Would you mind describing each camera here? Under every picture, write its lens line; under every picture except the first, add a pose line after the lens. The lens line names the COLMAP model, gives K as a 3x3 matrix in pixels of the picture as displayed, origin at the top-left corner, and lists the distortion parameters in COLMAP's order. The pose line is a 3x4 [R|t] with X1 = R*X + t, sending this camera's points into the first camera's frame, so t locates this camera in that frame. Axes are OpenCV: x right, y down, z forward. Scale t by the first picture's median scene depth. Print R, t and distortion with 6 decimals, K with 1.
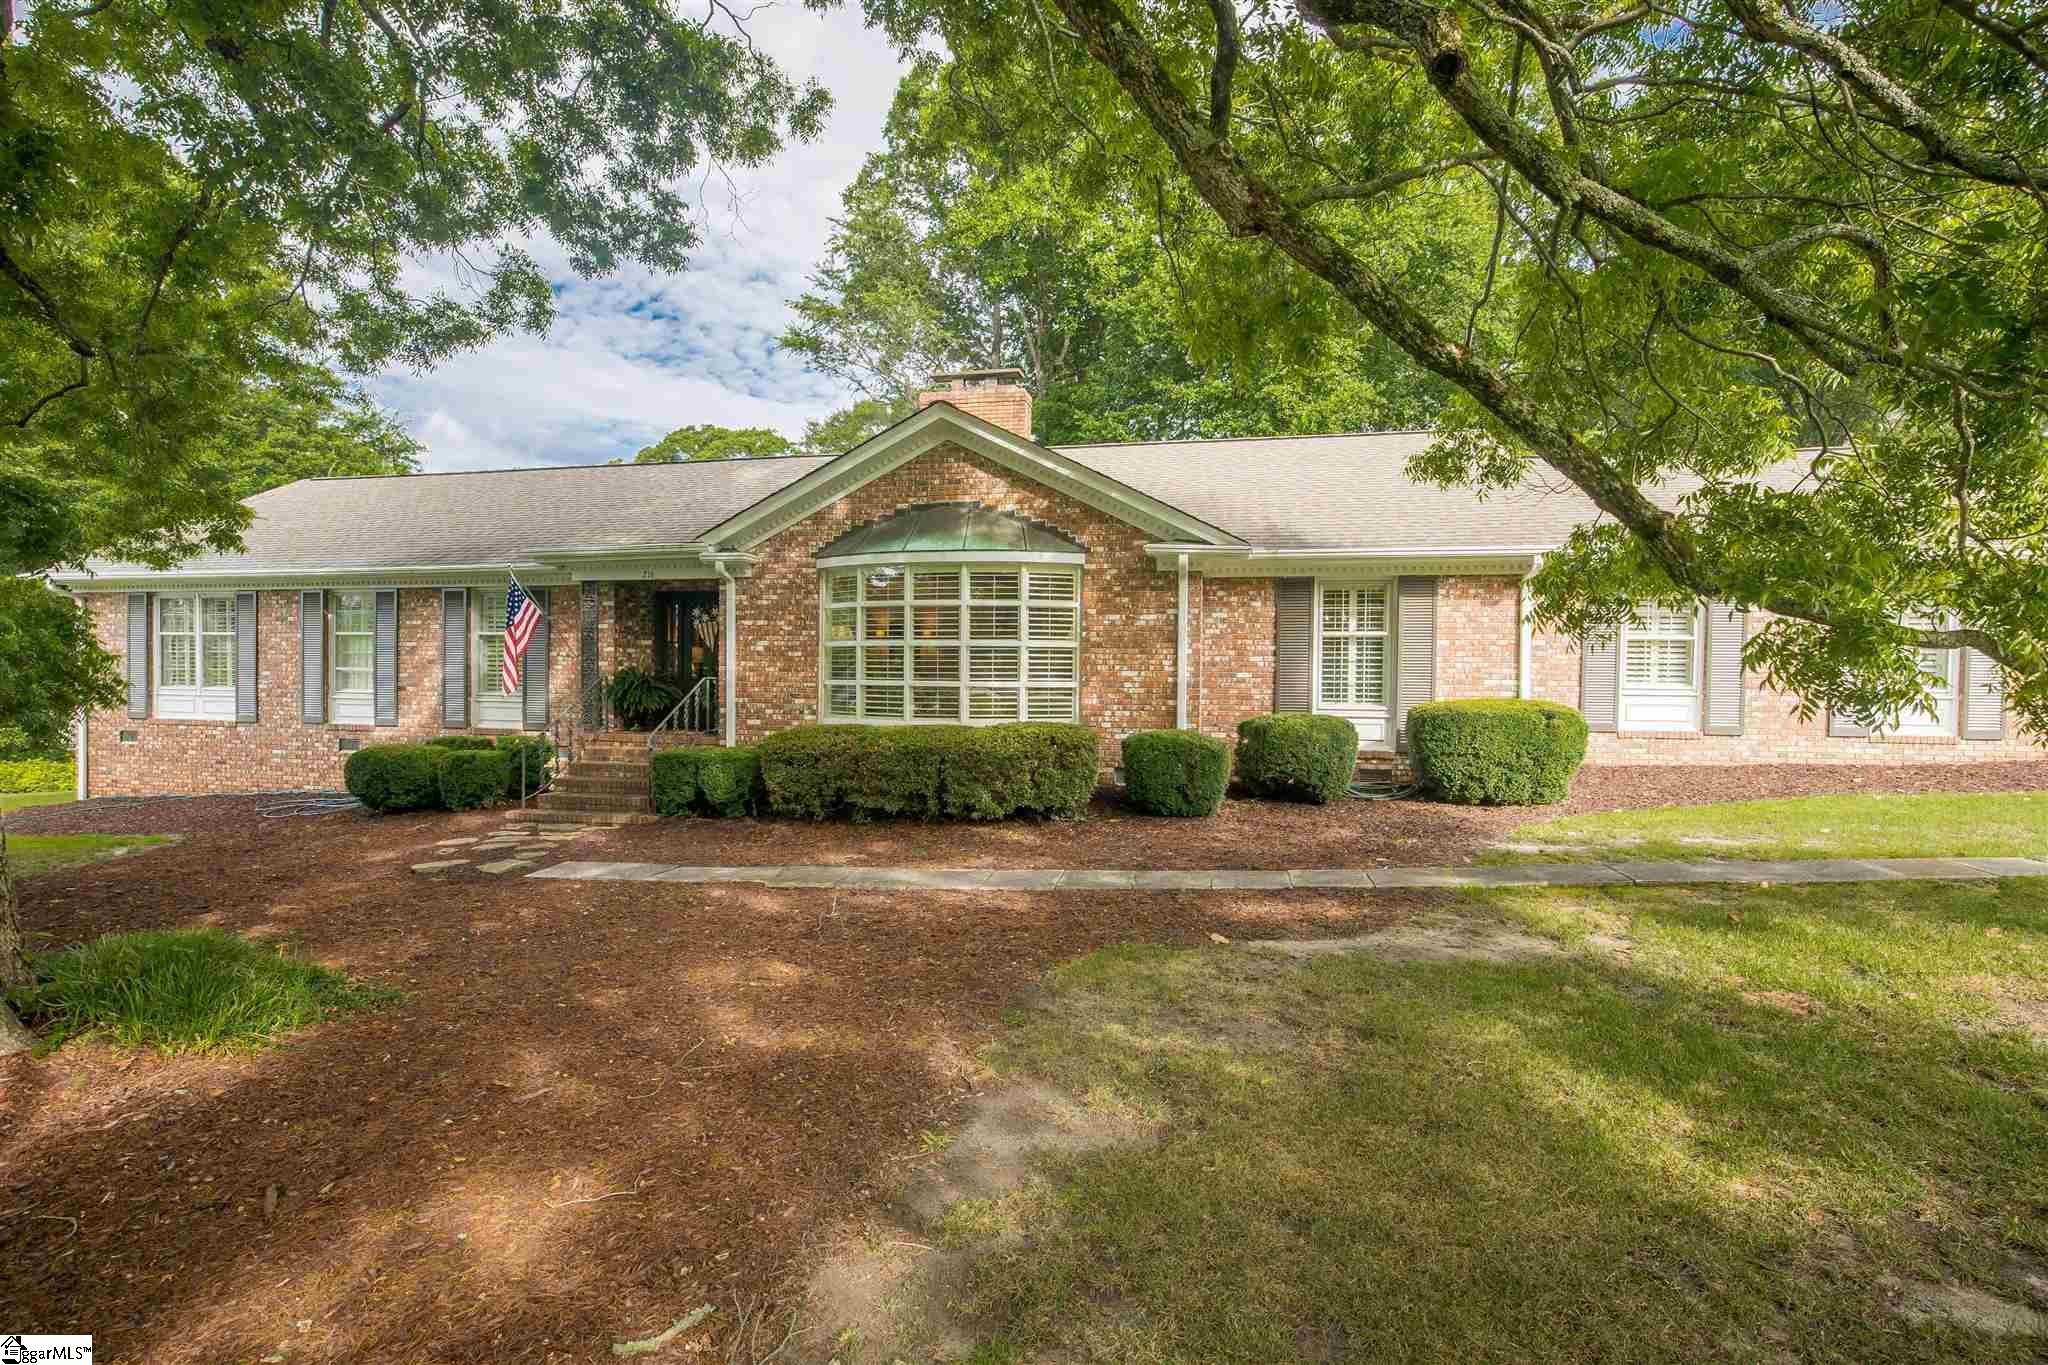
lens RADIAL K [[948.0, 0, 1021.4], [0, 948.0, 668.5], [0, 0, 1]] dist [0.015709, 0.000037]
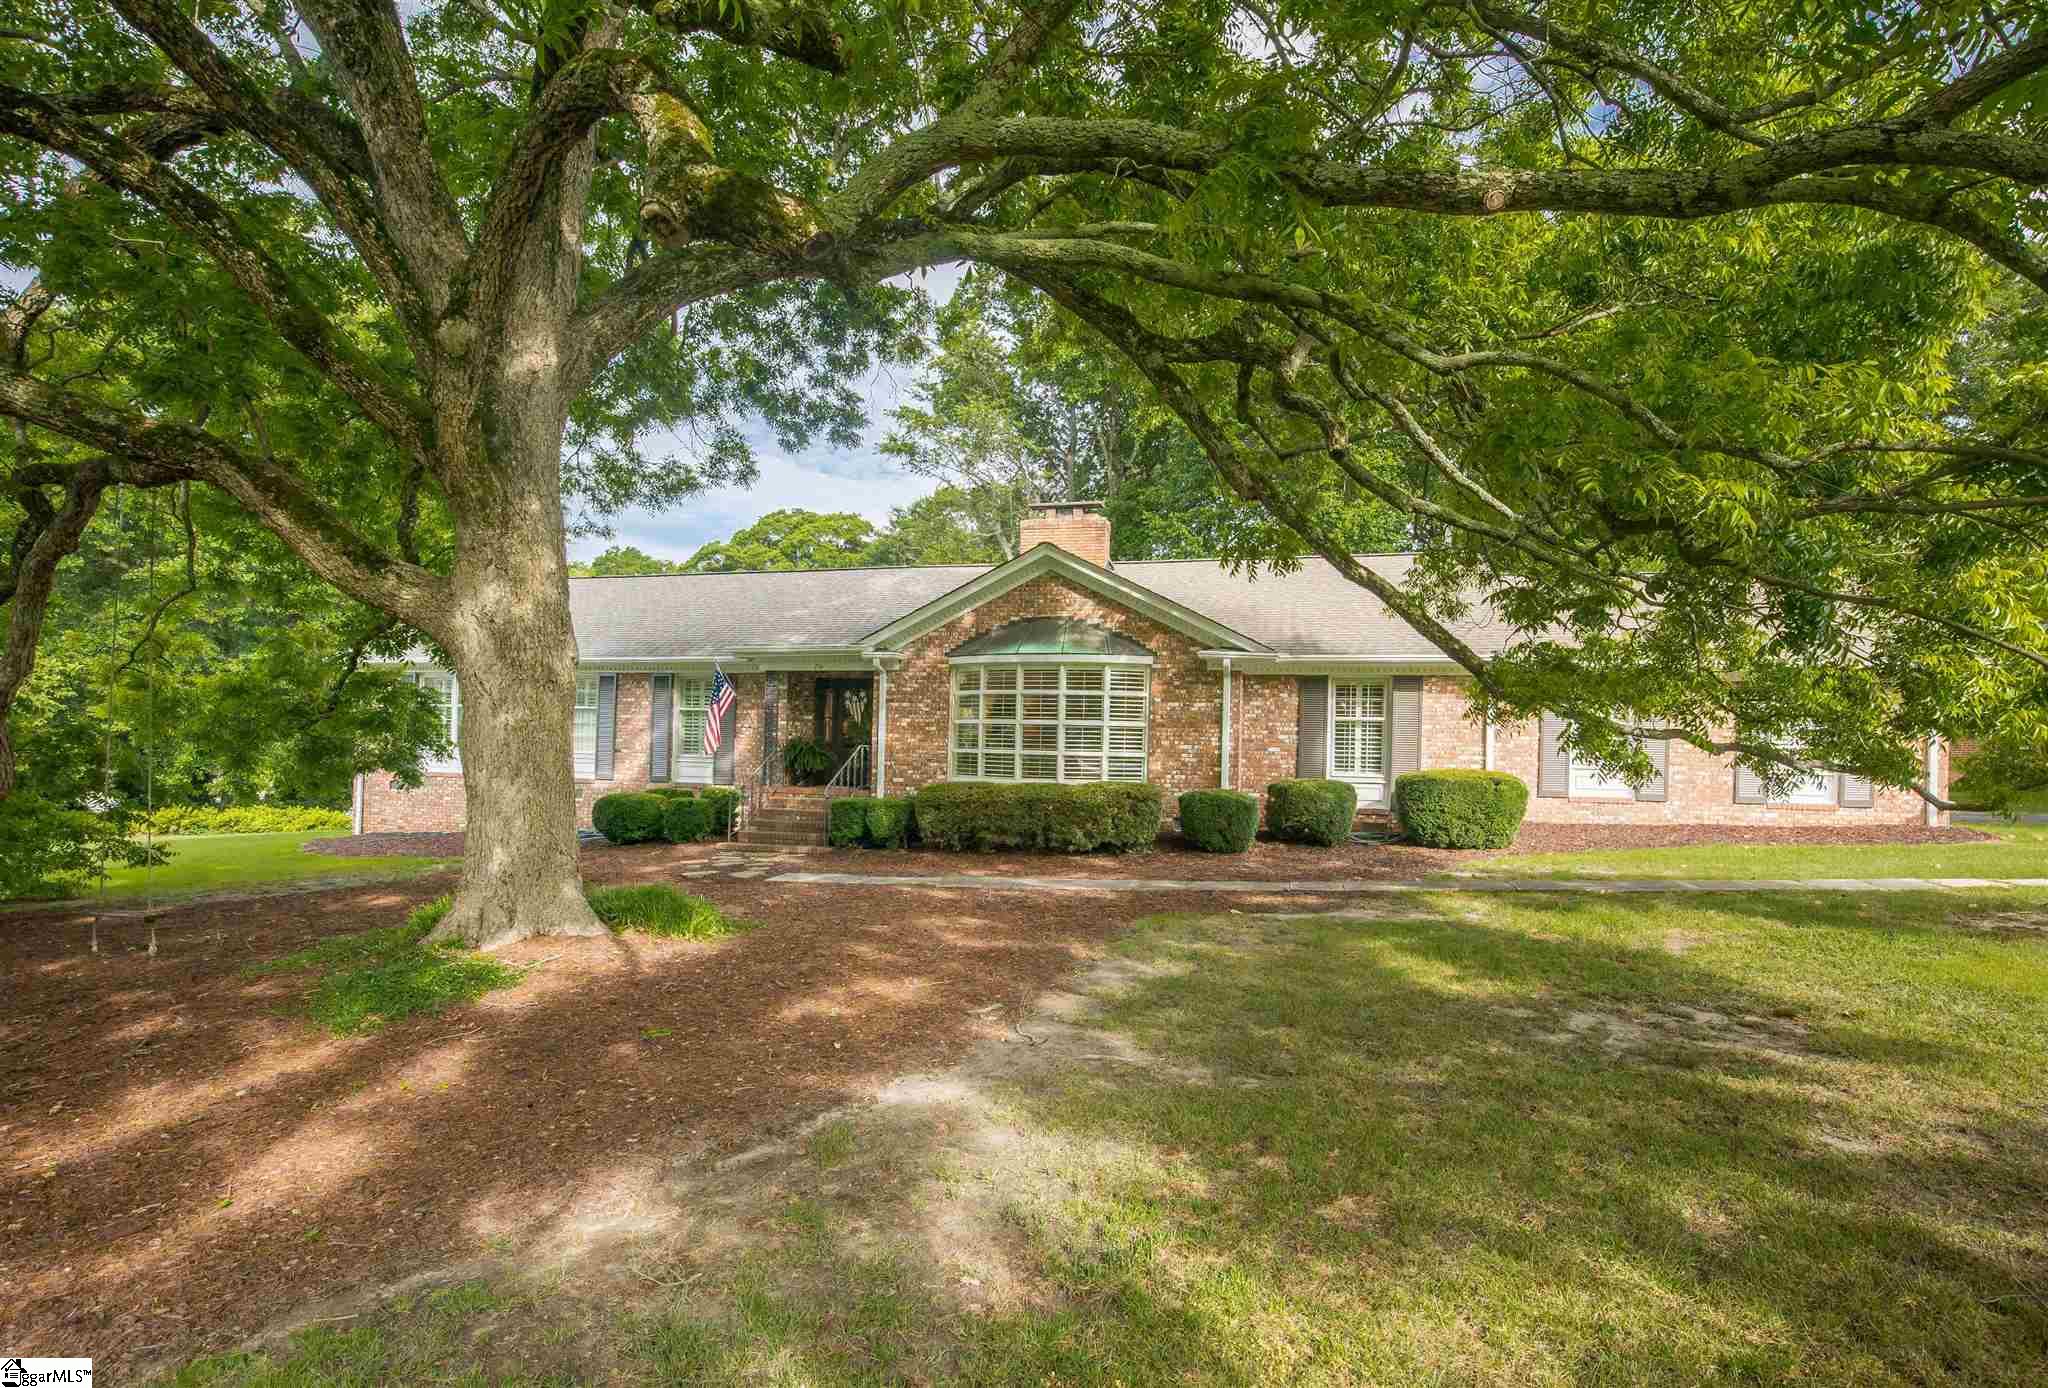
lens RADIAL K [[979.0, 0, 1026.6], [0, 979.0, 732.7], [0, 0, 1]] dist [0.024102, 0.000007]
pose [[0.998407, 0.012749, -0.054968, -0.032797], [-0.013092, 0.999897, -0.005884, -0.003587], [0.054887, 0.006595, 0.998471, -0.380086]]
